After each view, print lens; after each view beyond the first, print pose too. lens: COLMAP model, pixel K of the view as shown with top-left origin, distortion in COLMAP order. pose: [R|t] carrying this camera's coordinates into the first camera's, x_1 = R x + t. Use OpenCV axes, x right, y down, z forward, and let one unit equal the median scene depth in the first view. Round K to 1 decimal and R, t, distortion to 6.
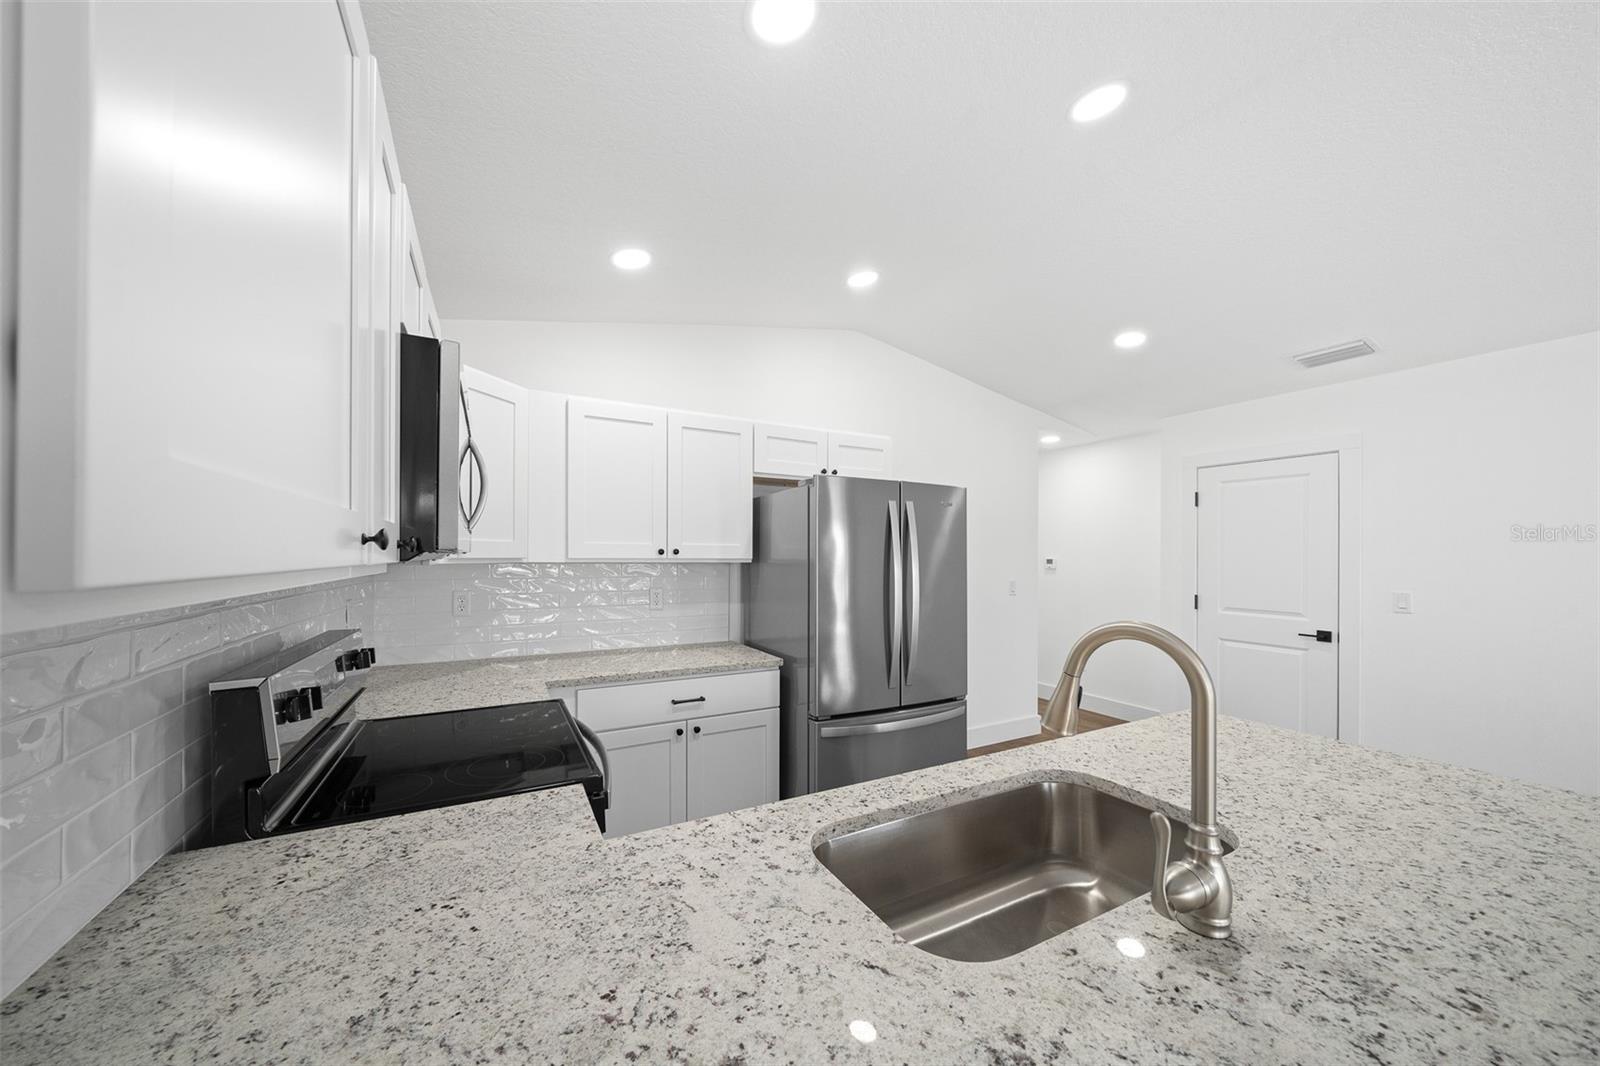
lens RADIAL K [[579.0, 0, 847.1], [0, 579.0, 562.4], [0, 0, 1]] dist [-0.023351, -0.000033]
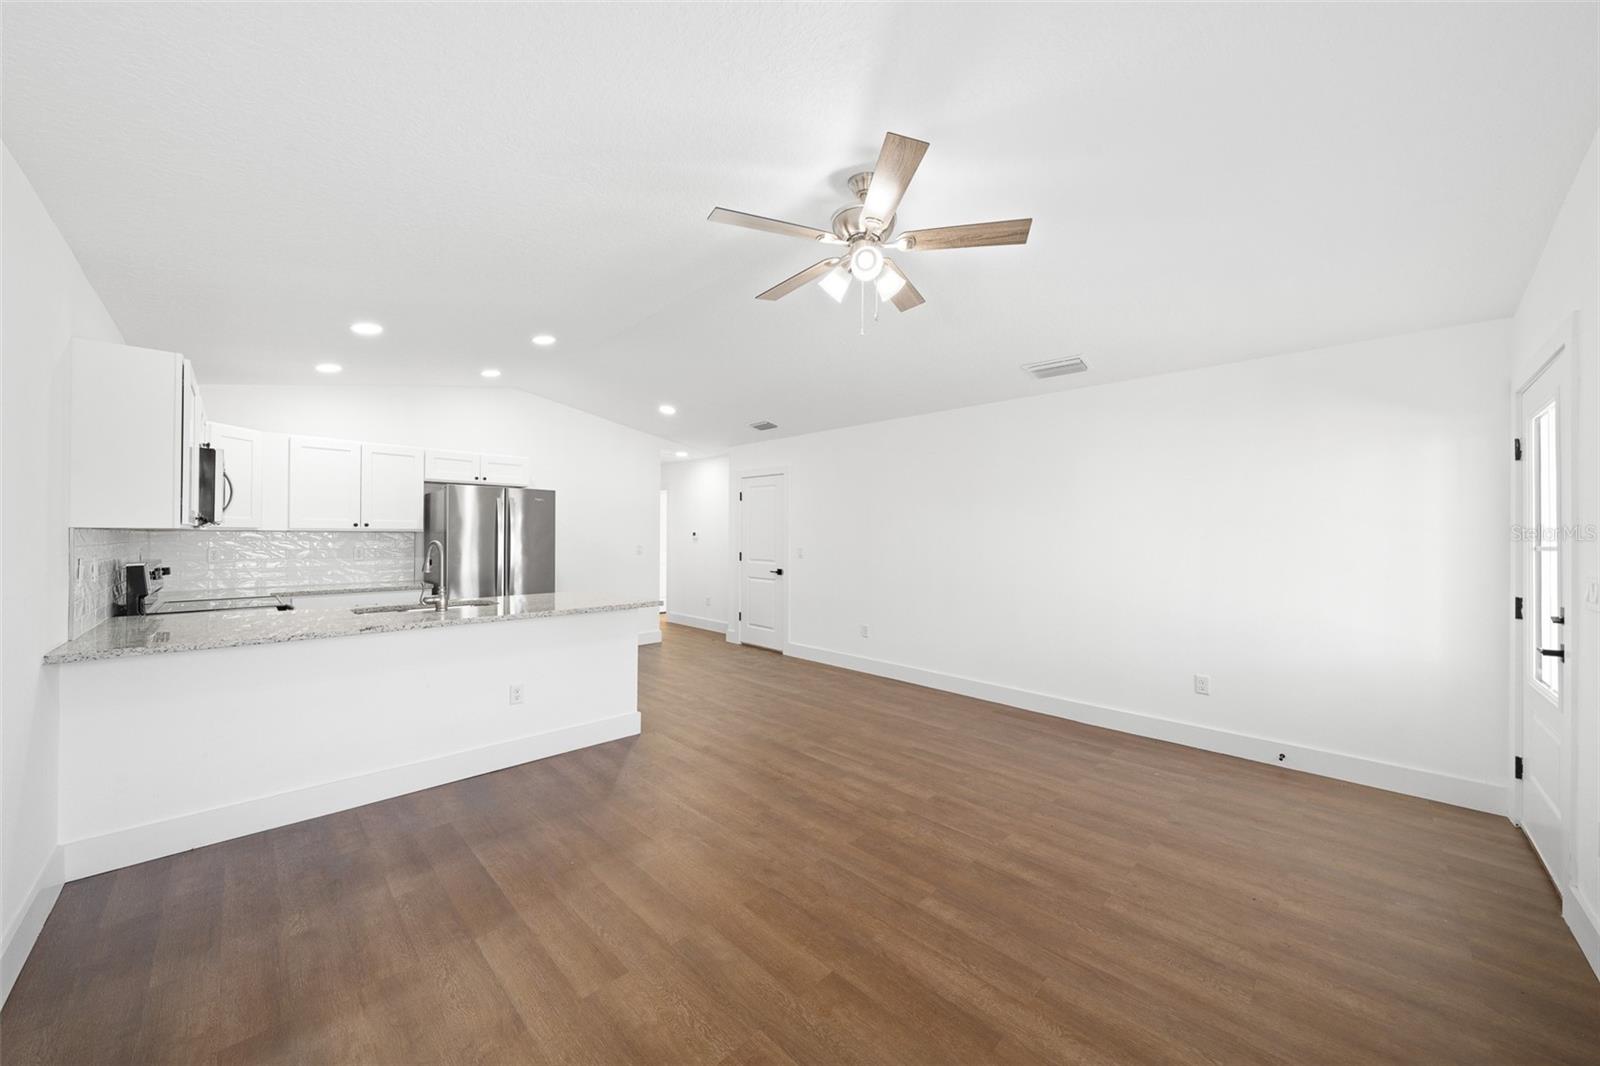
lens RADIAL K [[559.7, 0, 803.7], [0, 559.7, 532.8], [0, 0, 1]] dist [-0.003019, -0.000192]
pose [[0.970238, 0.000171, 0.242155, 0.582966], [0.002320, 0.999947, -0.010004, 0.025489], [-0.242143, 0.010268, 0.970186, -0.963525]]
